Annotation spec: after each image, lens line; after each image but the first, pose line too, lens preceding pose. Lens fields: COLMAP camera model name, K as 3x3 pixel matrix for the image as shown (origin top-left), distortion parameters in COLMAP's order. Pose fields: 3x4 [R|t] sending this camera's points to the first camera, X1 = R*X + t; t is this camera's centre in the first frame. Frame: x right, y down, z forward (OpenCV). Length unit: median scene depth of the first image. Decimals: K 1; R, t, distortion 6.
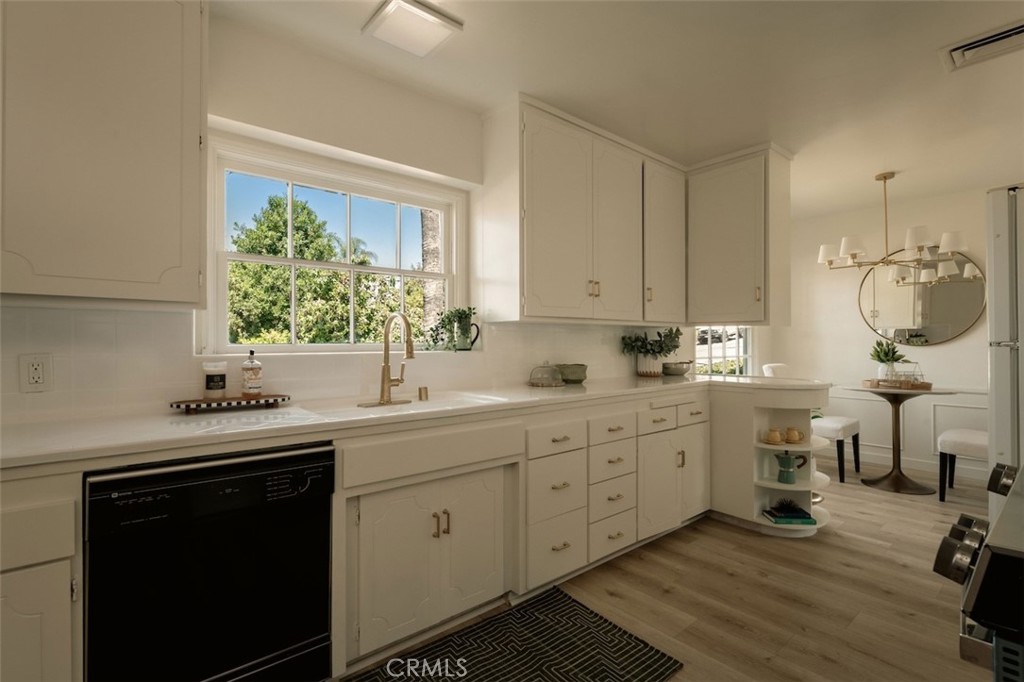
lens RADIAL K [[494.4, 0, 513.2], [0, 494.4, 340.8], [0, 0, 1]] dist [0.002651, 0.000103]
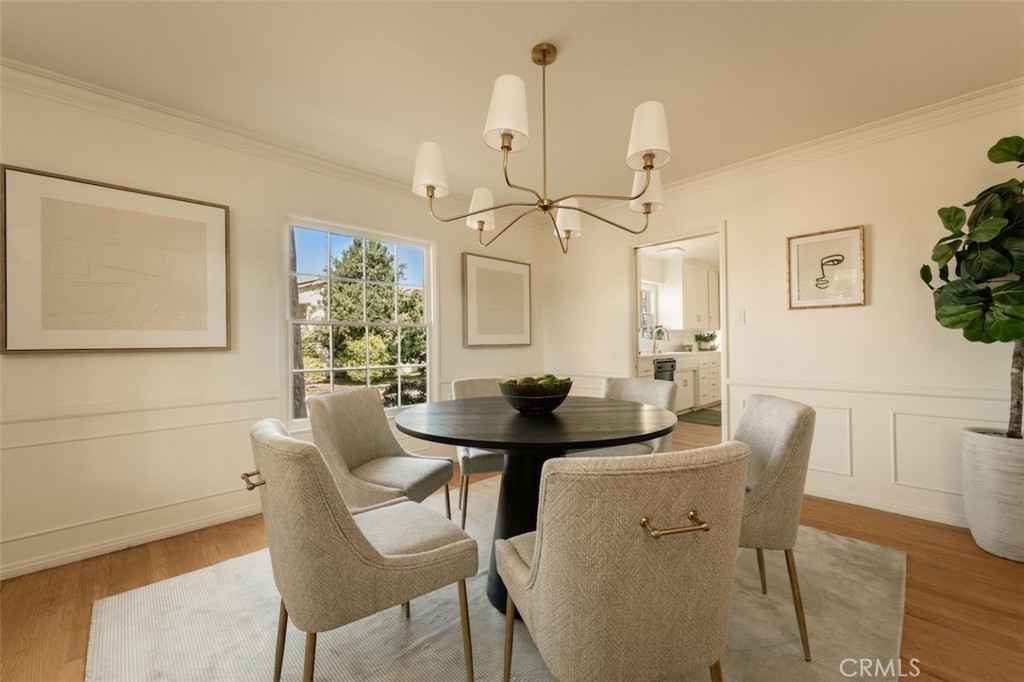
lens RADIAL K [[409.3, 0, 511.3], [0, 409.3, 339.4], [0, 0, 1]] dist [0.009168, 0.000077]
pose [[0.998728, -0.010632, 0.049296, -0.251117], [0.010955, 0.999920, -0.006286, 0.005632], [-0.049225, 0.006818, 0.998764, -0.323359]]
